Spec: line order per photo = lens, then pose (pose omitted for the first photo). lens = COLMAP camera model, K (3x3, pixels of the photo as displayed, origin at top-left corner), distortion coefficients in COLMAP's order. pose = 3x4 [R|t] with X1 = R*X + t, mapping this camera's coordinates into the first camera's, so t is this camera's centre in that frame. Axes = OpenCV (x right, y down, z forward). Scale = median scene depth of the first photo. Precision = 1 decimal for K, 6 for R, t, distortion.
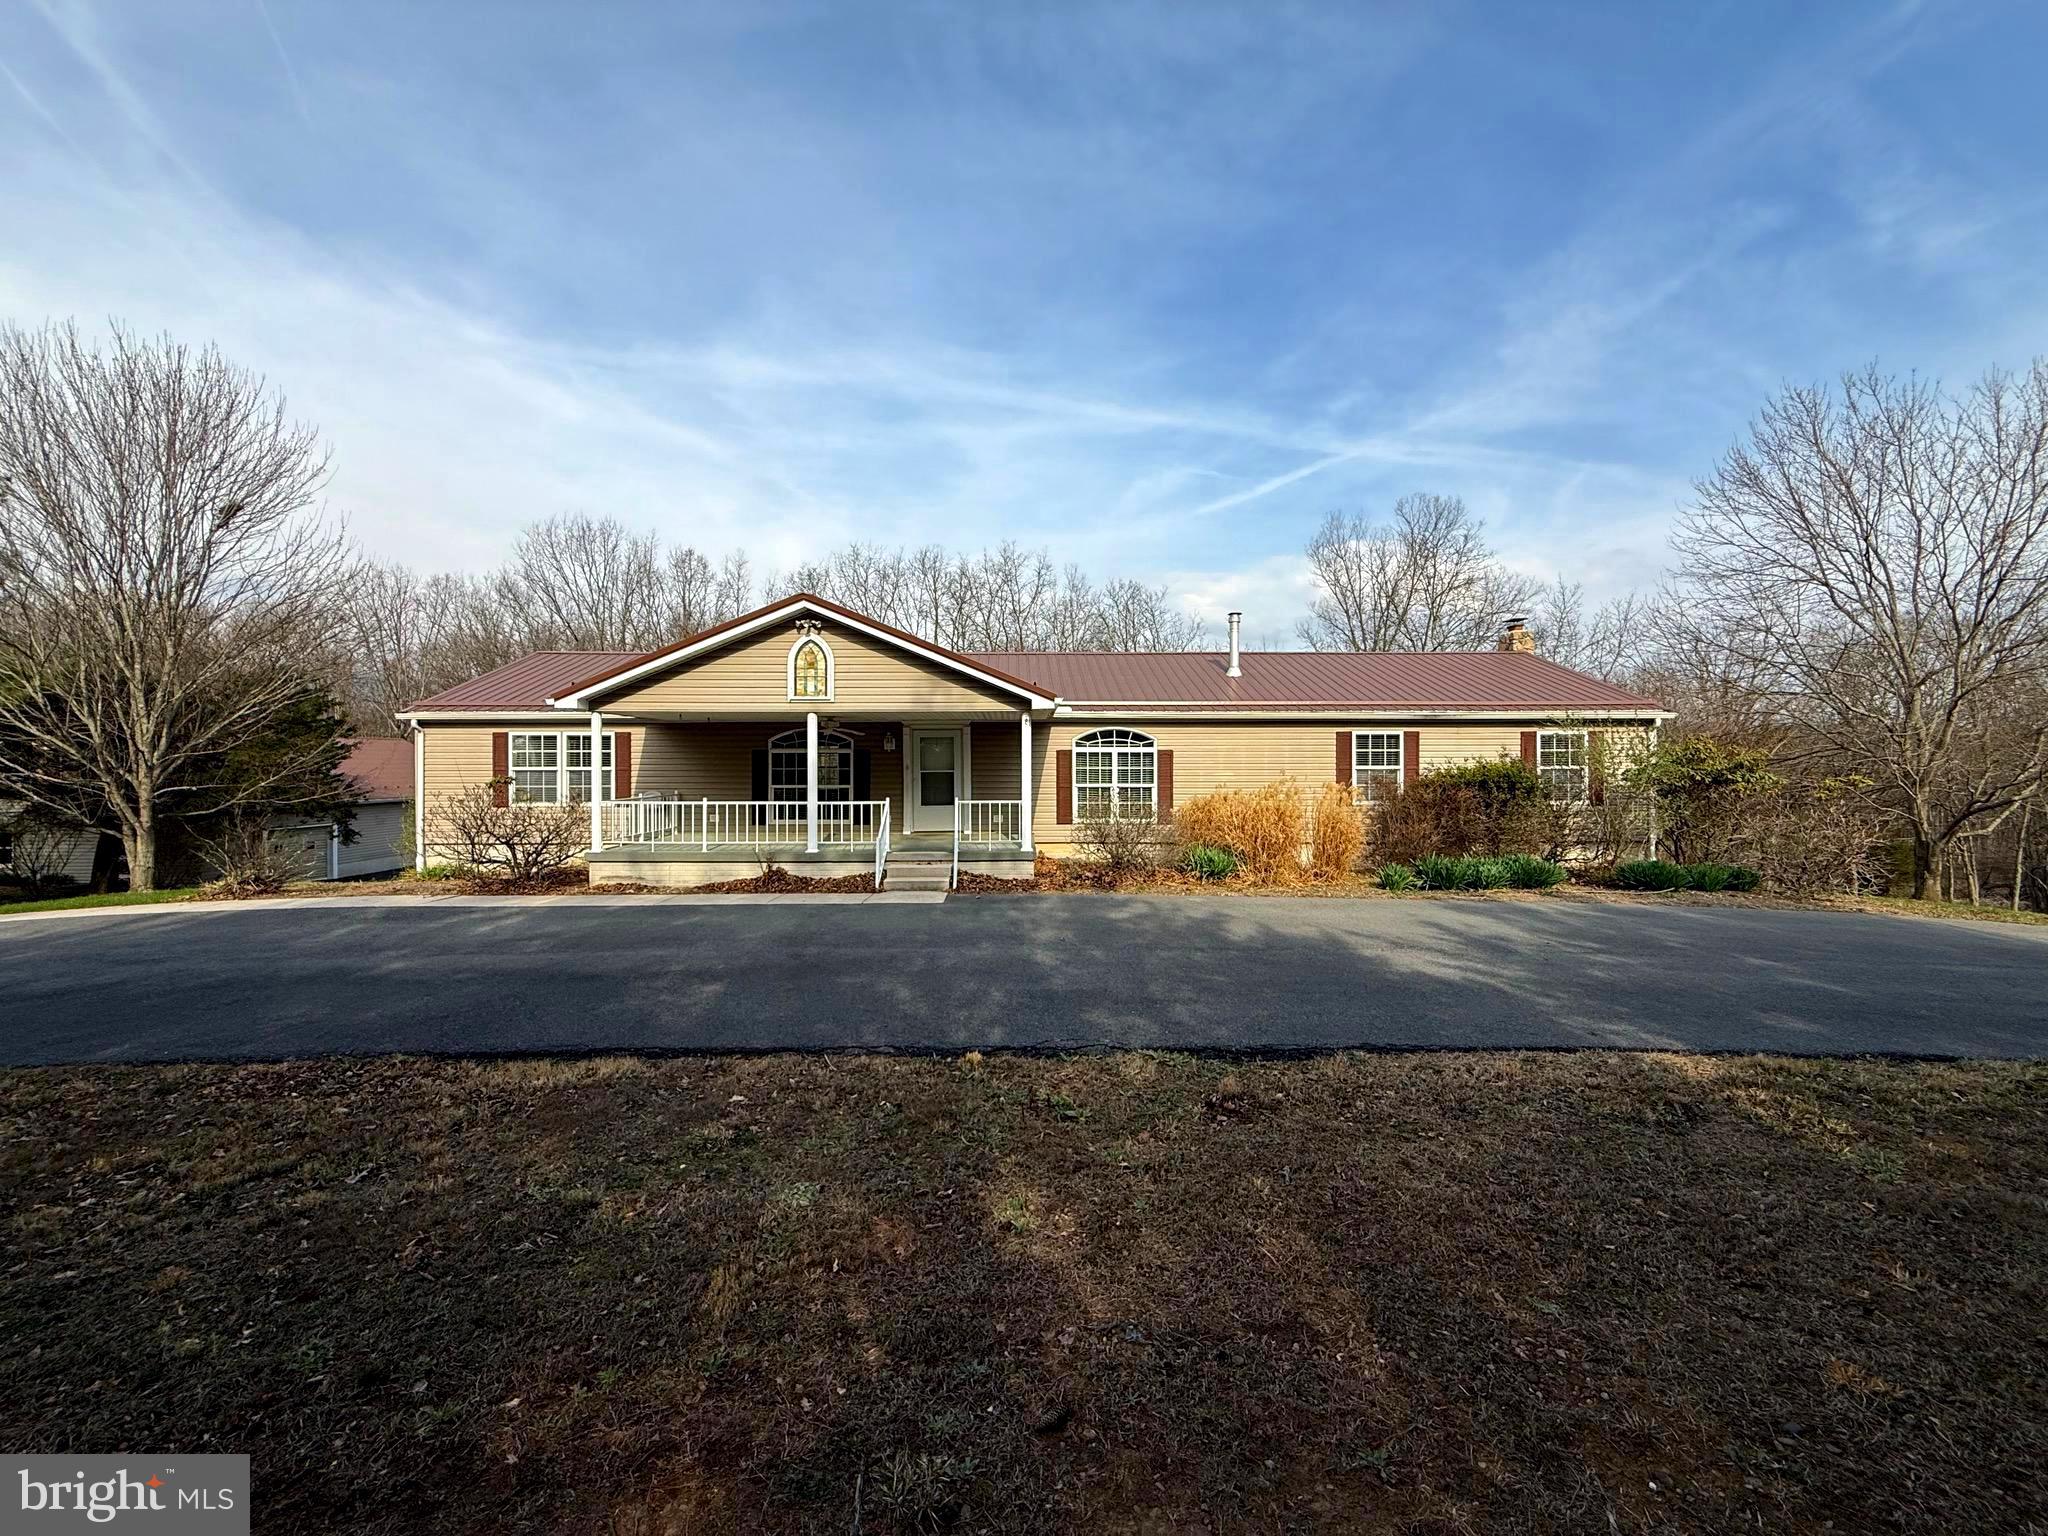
lens RADIAL K [[862.9, 0, 1062.5], [0, 862.9, 754.7], [0, 0, 1]] dist [0.013010, -0.004088]
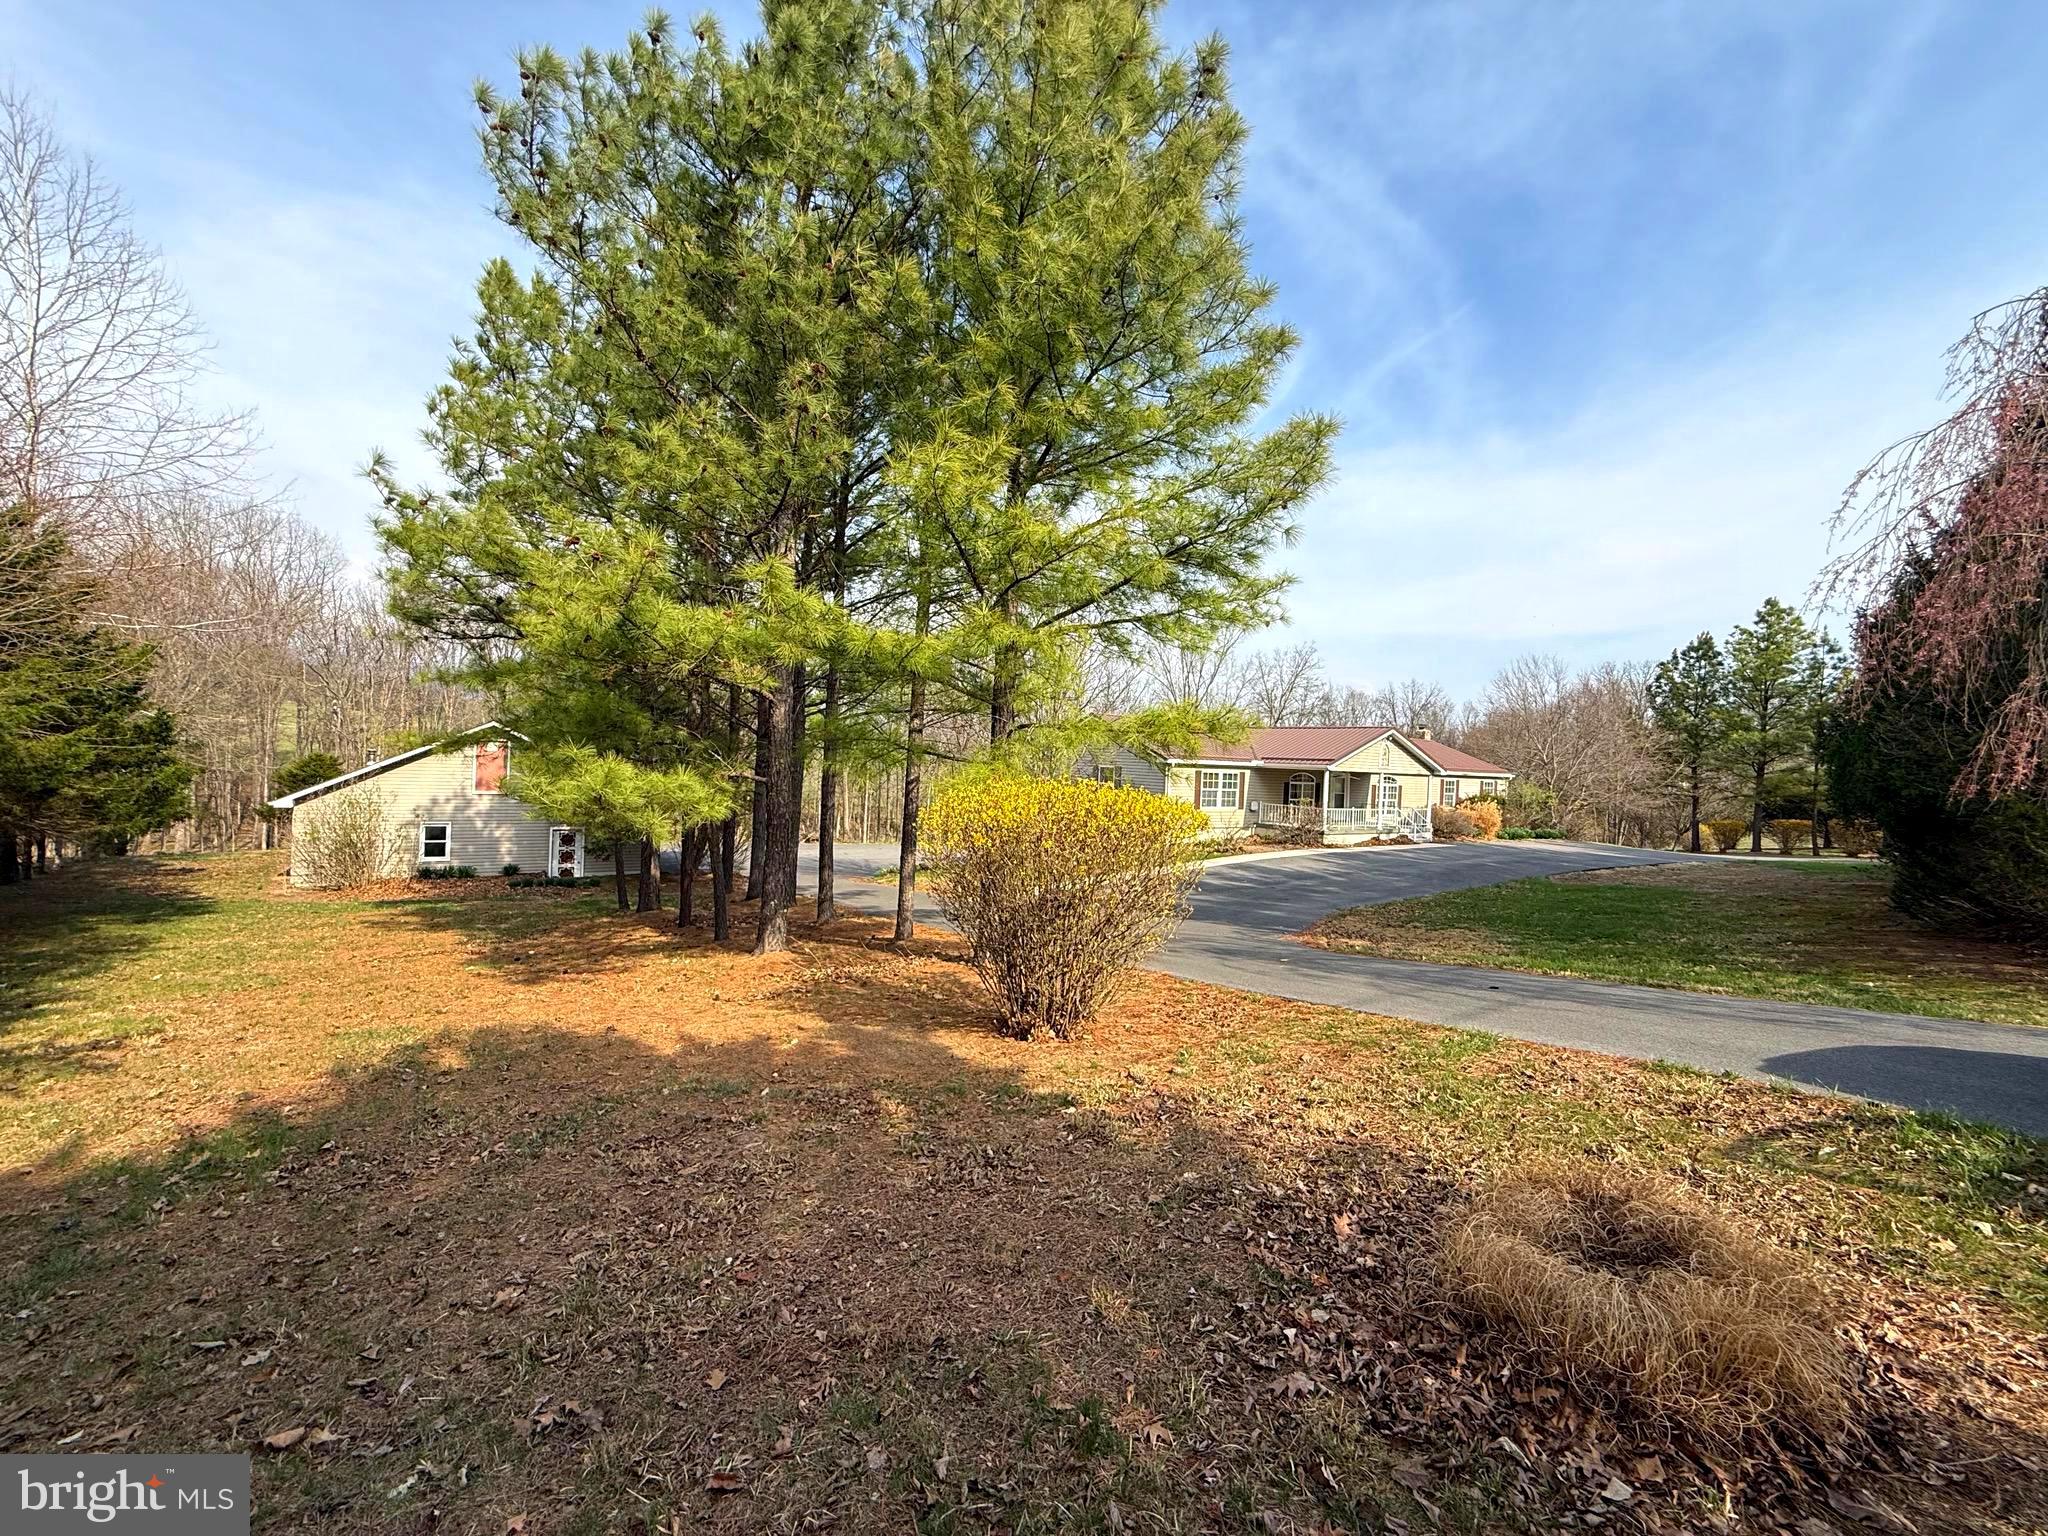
lens RADIAL K [[818.9, 0, 1036.1], [0, 818.9, 769.4], [0, 0, 1]] dist [0.014791, 0.000032]
pose [[0.815766, 0.027294, 0.577738, -1.975646], [-0.034044, 0.999420, 0.000855, -0.017560], [-0.577380, -0.020366, 0.816222, -0.248814]]
